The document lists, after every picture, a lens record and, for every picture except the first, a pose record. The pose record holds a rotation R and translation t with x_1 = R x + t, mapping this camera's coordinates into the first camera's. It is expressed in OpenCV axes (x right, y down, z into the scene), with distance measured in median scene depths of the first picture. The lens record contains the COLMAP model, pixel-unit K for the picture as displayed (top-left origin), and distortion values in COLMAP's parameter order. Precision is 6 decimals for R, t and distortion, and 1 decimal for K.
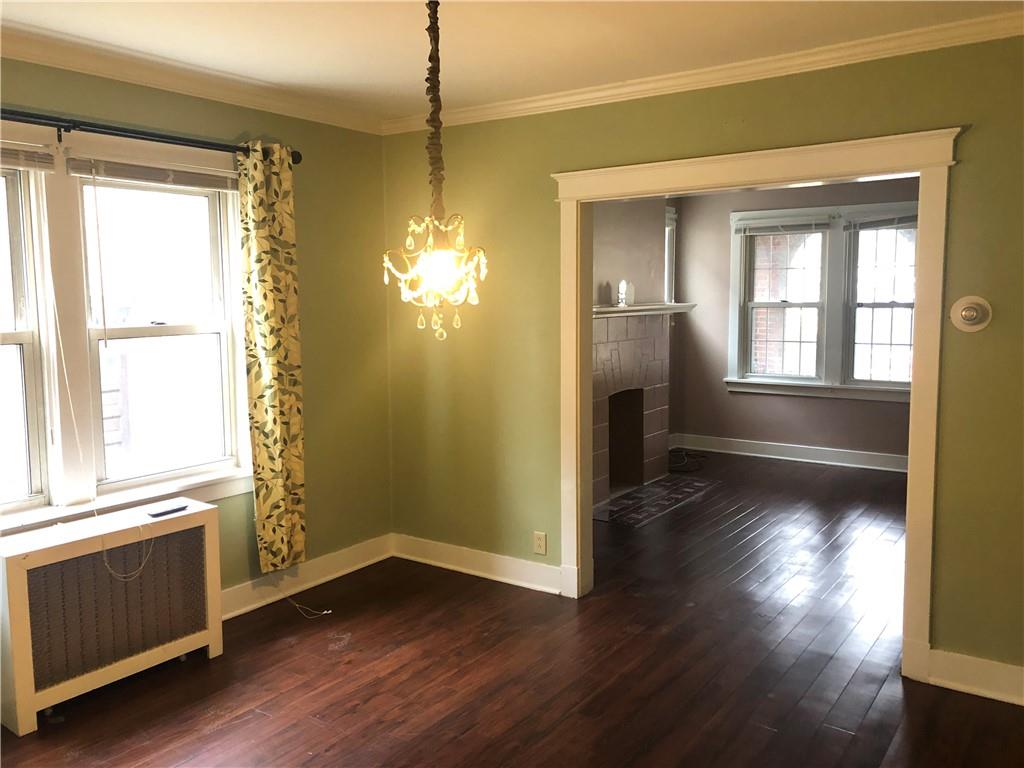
lens RADIAL K [[840.1, 0, 506.1], [0, 840.1, 378.5], [0, 0, 1]] dist [0.014009, -0.002413]
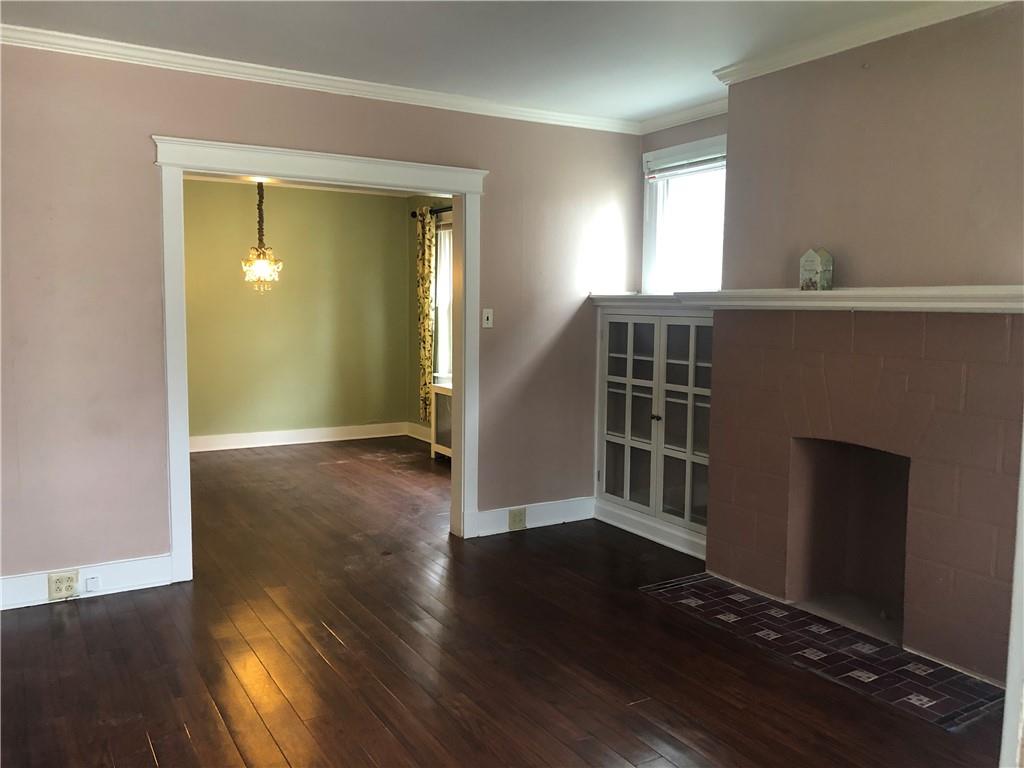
lens RADIAL K [[901.9, 0, 512.0], [0, 901.9, 384.0], [0, 0, 1]] dist [0.035588, 0.004690]
pose [[-0.428766, 0.091866, -0.898732, 0.665546], [-0.092056, 0.985196, 0.144622, -0.077074], [0.898713, 0.144743, -0.413962, 0.898249]]
